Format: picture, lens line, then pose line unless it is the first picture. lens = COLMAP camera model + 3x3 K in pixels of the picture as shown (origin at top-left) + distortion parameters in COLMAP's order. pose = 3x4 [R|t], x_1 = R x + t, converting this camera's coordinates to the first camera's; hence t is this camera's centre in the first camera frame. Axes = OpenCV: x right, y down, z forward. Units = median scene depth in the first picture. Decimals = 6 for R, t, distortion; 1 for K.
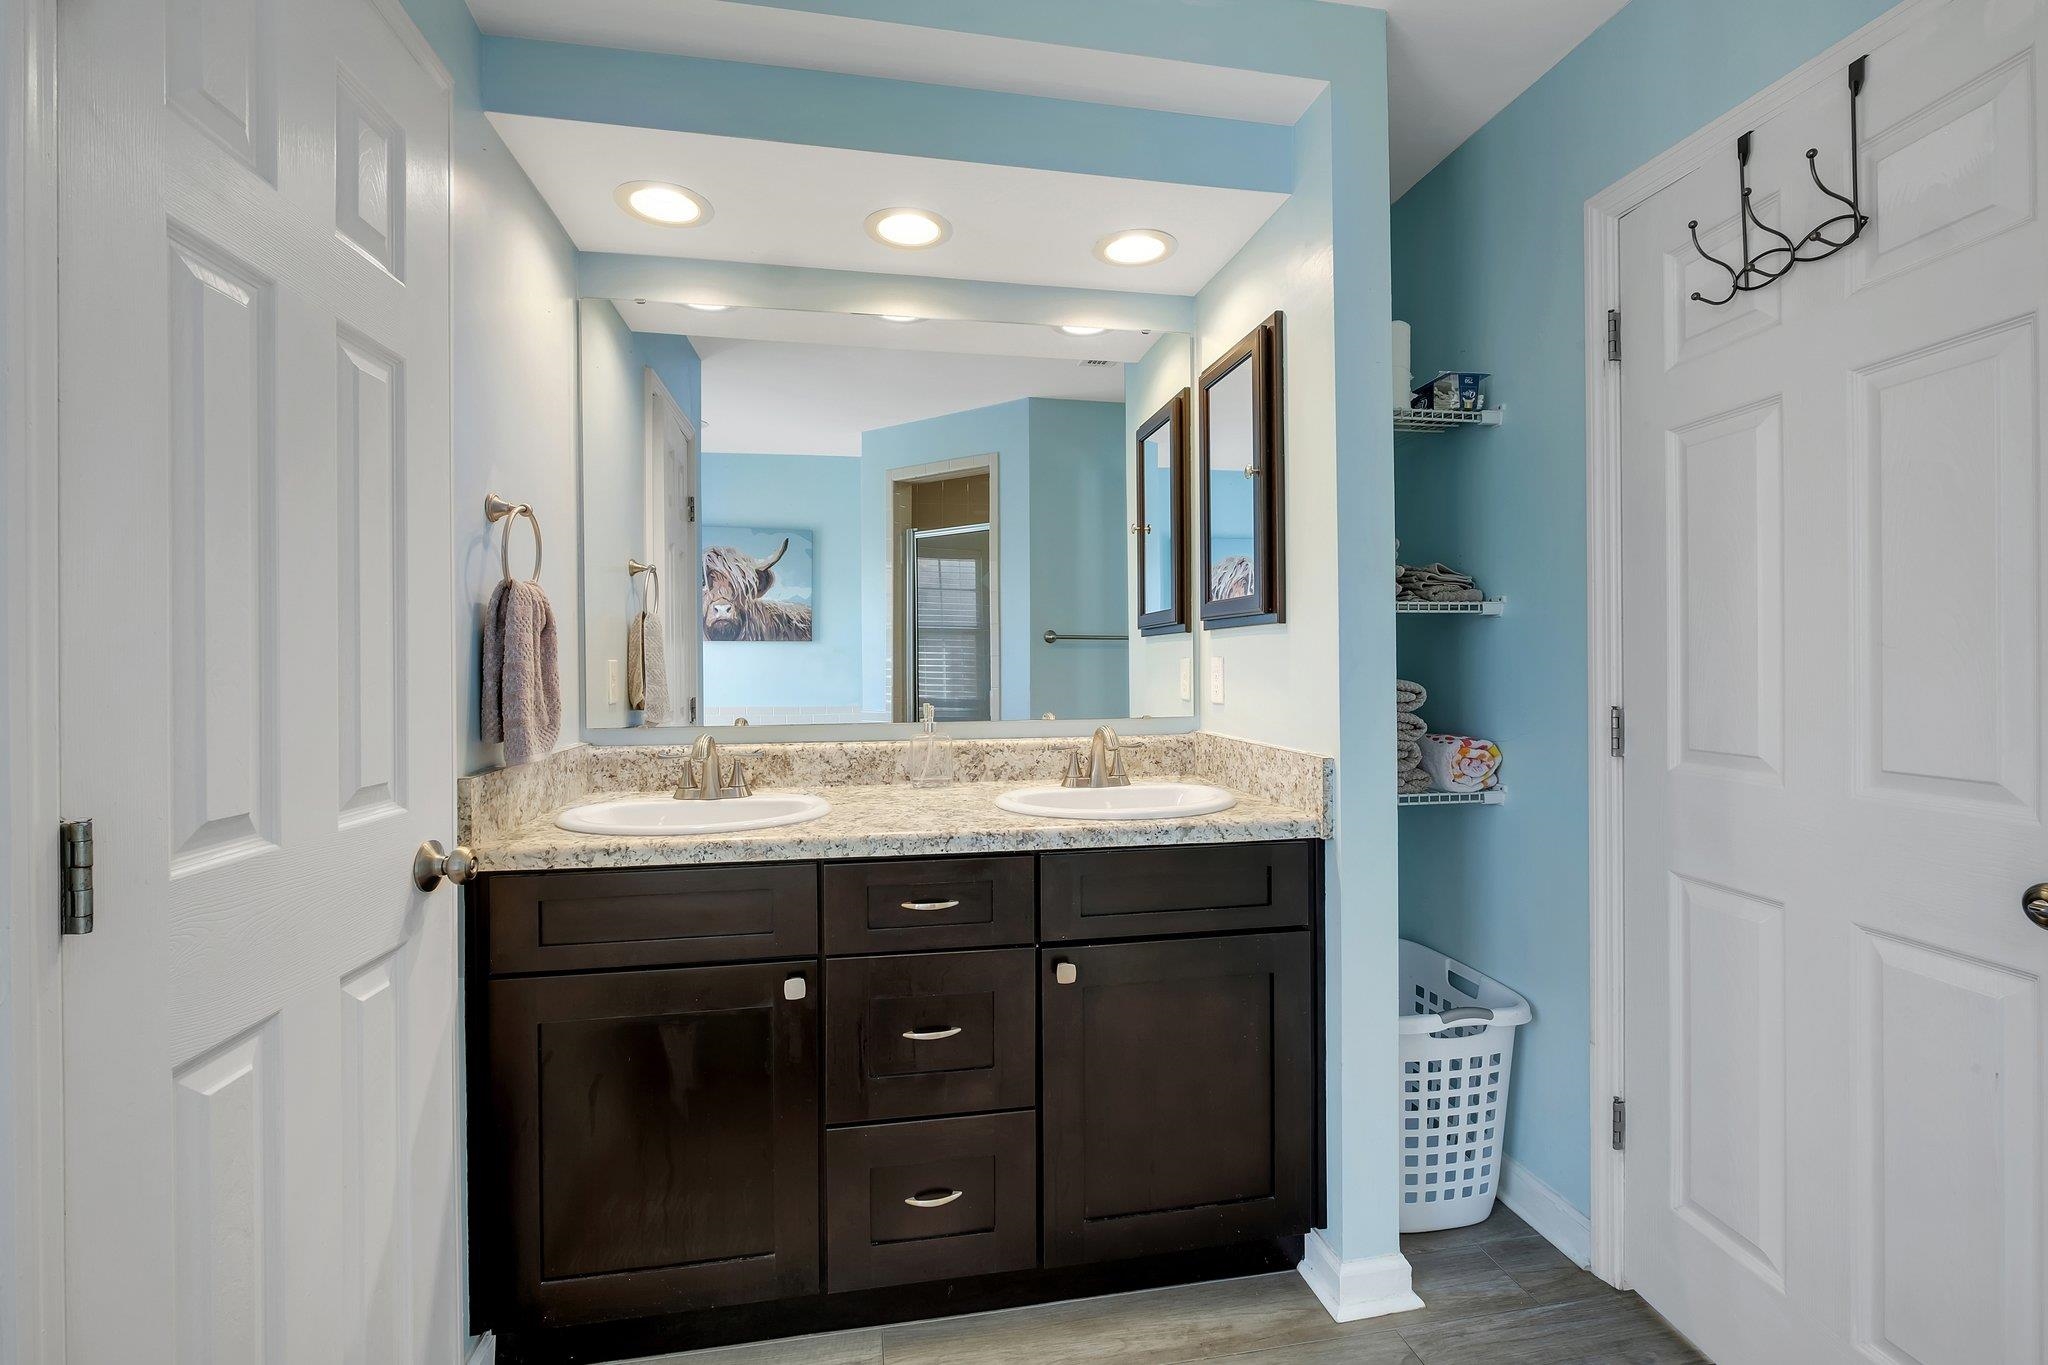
lens RADIAL K [[910.5, 0, 1031.8], [0, 910.5, 673.4], [0, 0, 1]] dist [-0.003613, -0.000240]
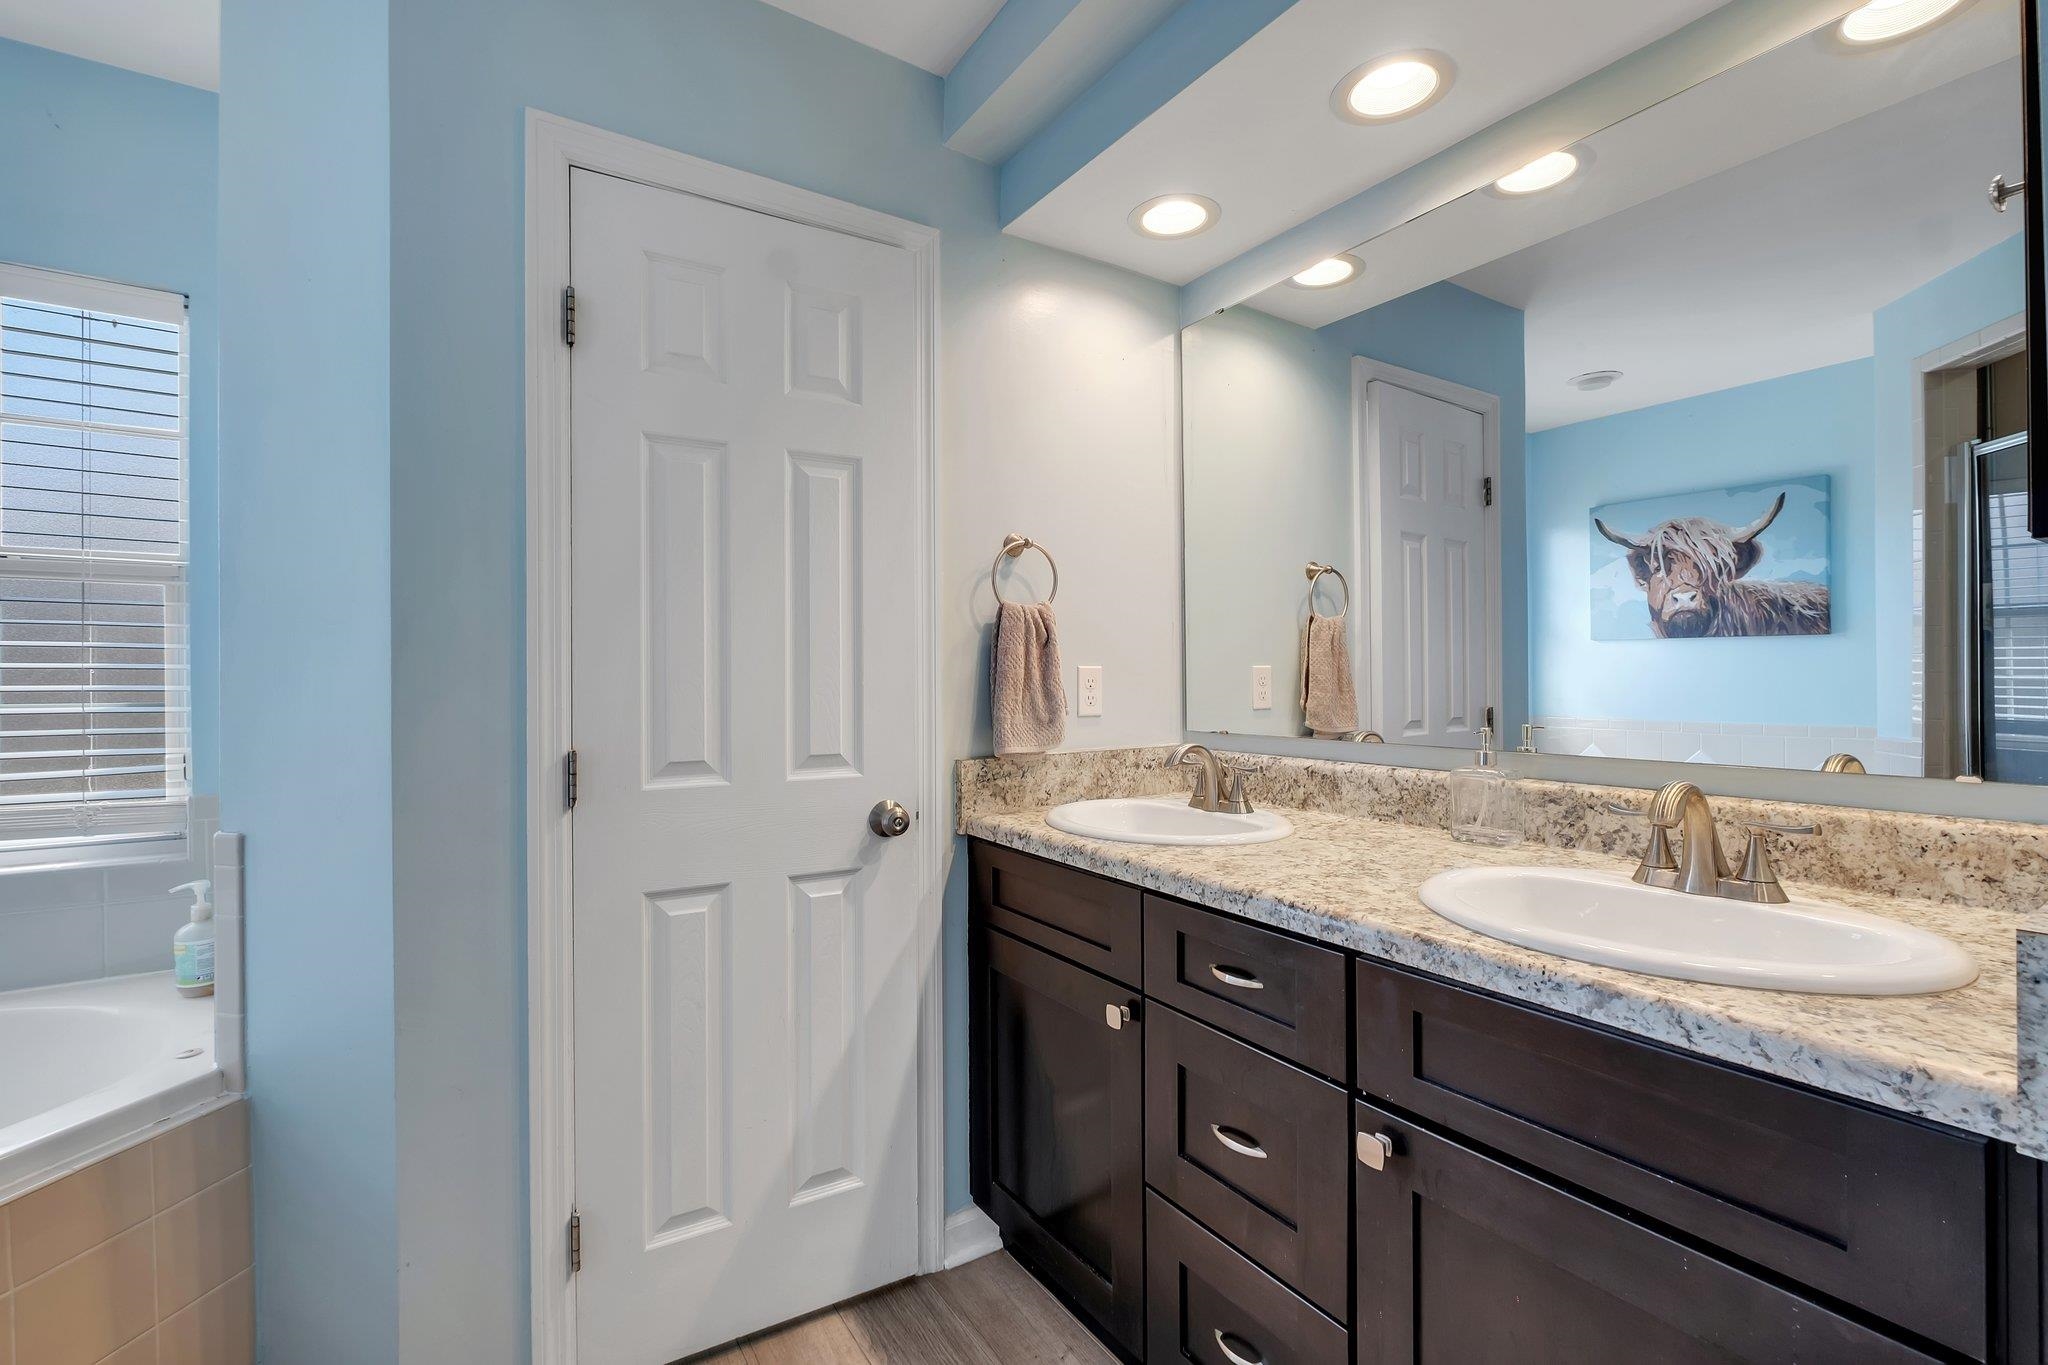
lens RADIAL K [[910.5, 0, 1032.2], [0, 910.5, 682.4], [0, 0, 1]] dist [-0.003613, -0.000240]
pose [[0.368041, 0.009032, -0.929766, 0.412442], [-0.003436, 0.999959, 0.008354, -0.004339], [0.929803, 0.000120, 0.368057, 0.409491]]
